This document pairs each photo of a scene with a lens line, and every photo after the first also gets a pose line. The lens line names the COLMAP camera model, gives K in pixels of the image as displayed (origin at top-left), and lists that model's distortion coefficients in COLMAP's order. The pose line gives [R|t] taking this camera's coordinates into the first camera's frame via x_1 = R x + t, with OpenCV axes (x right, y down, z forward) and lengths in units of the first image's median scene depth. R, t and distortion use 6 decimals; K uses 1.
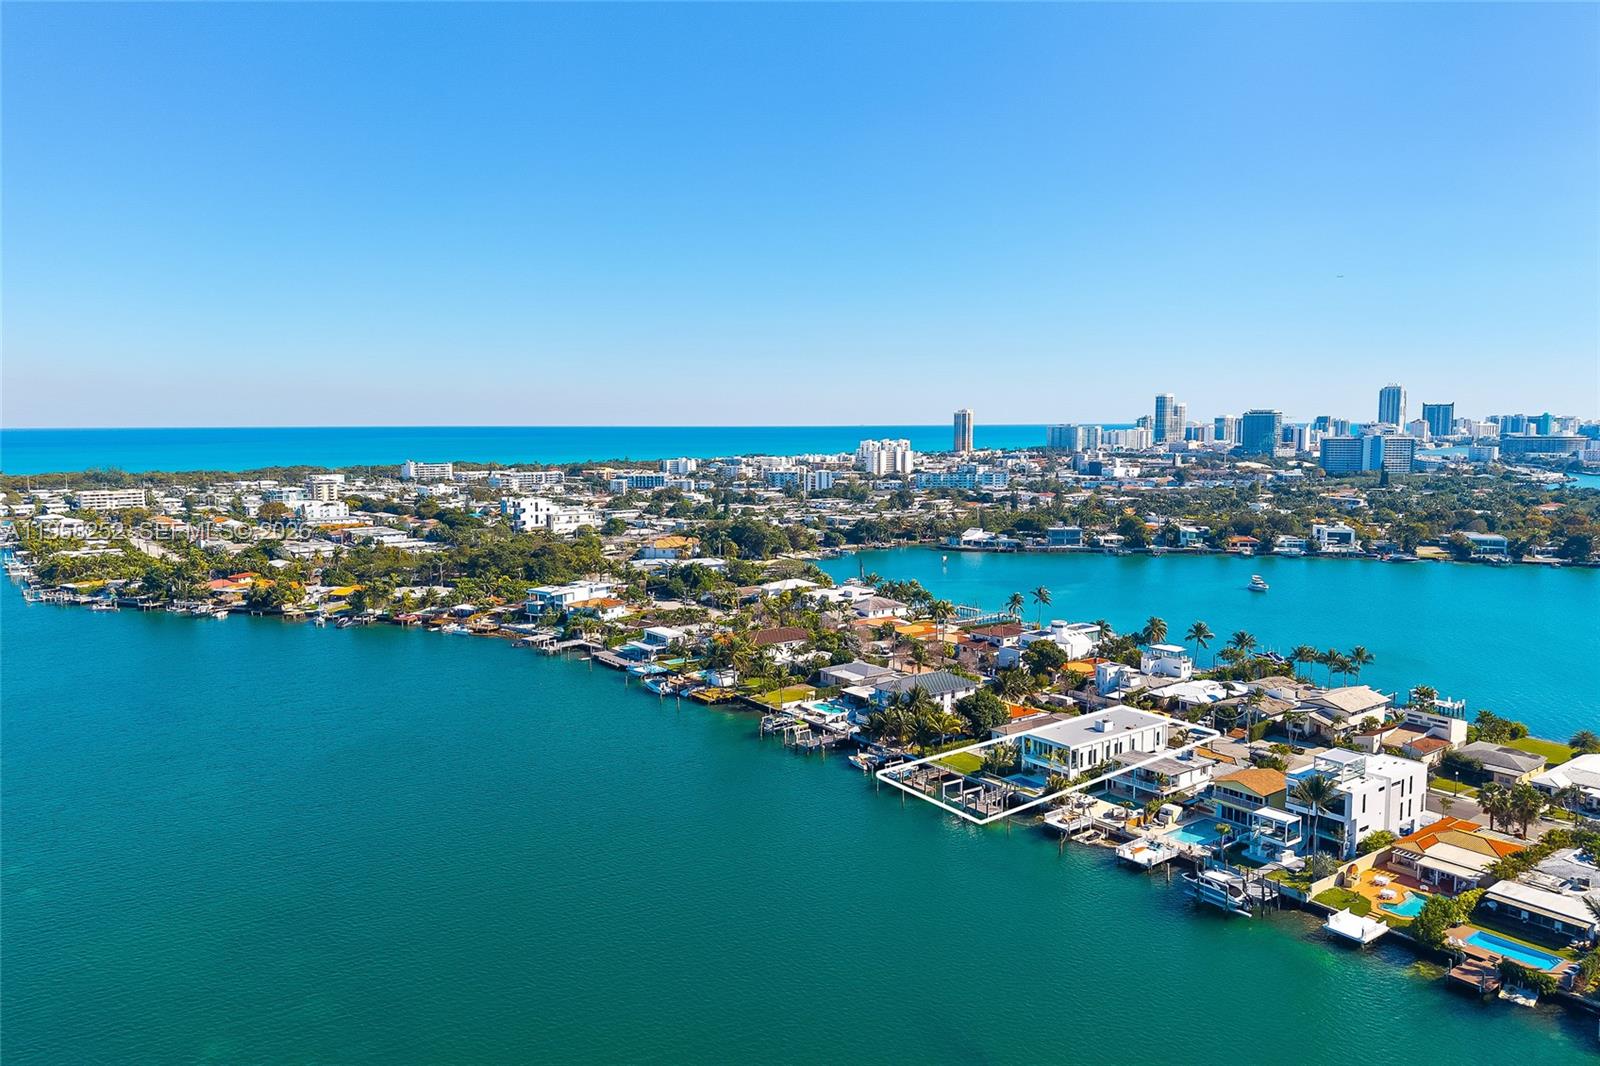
lens RADIAL K [[1148.0, 0, 800.0], [0, 1148.0, 533.0], [0, 0, 1]] dist [0.031188, -0.003667]
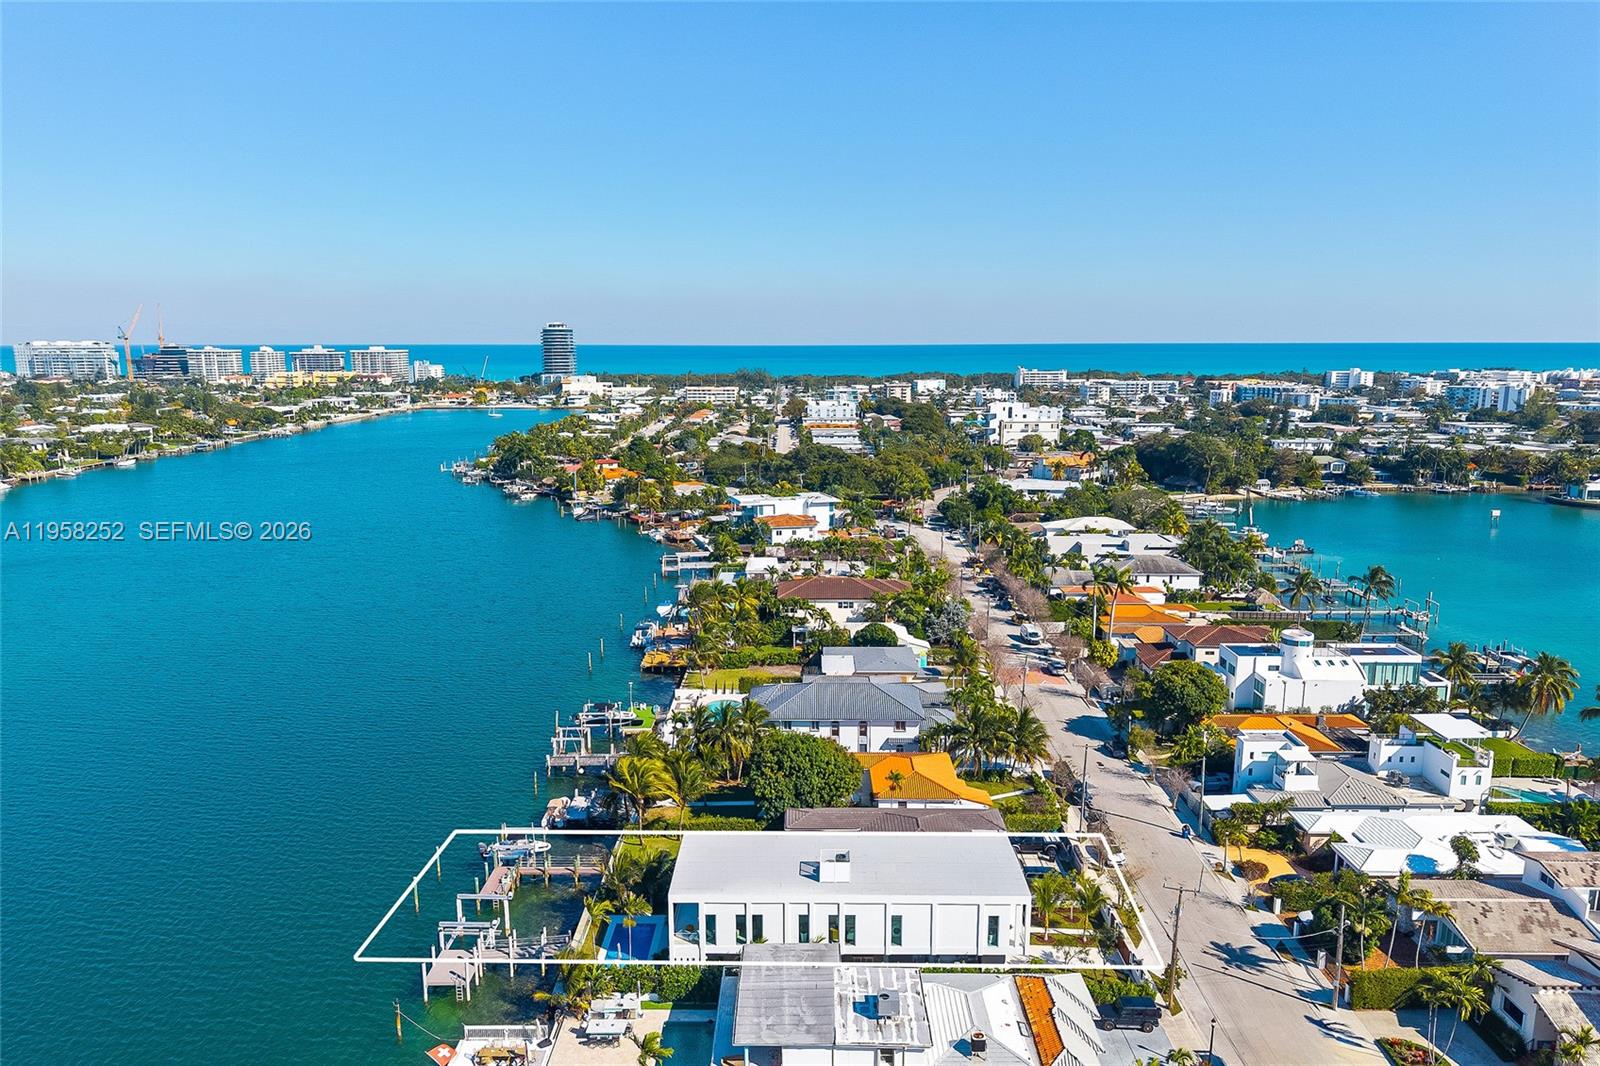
lens RADIAL K [[1148.0, 0, 800.0], [0, 1148.0, 533.0], [0, 0, 1]] dist [0.031188, -0.003667]
pose [[0.783968, 0.103802, -0.612062, 0.295929], [-0.061511, 0.994059, 0.089799, -0.001339], [0.617747, -0.032751, 0.785695, 0.368012]]
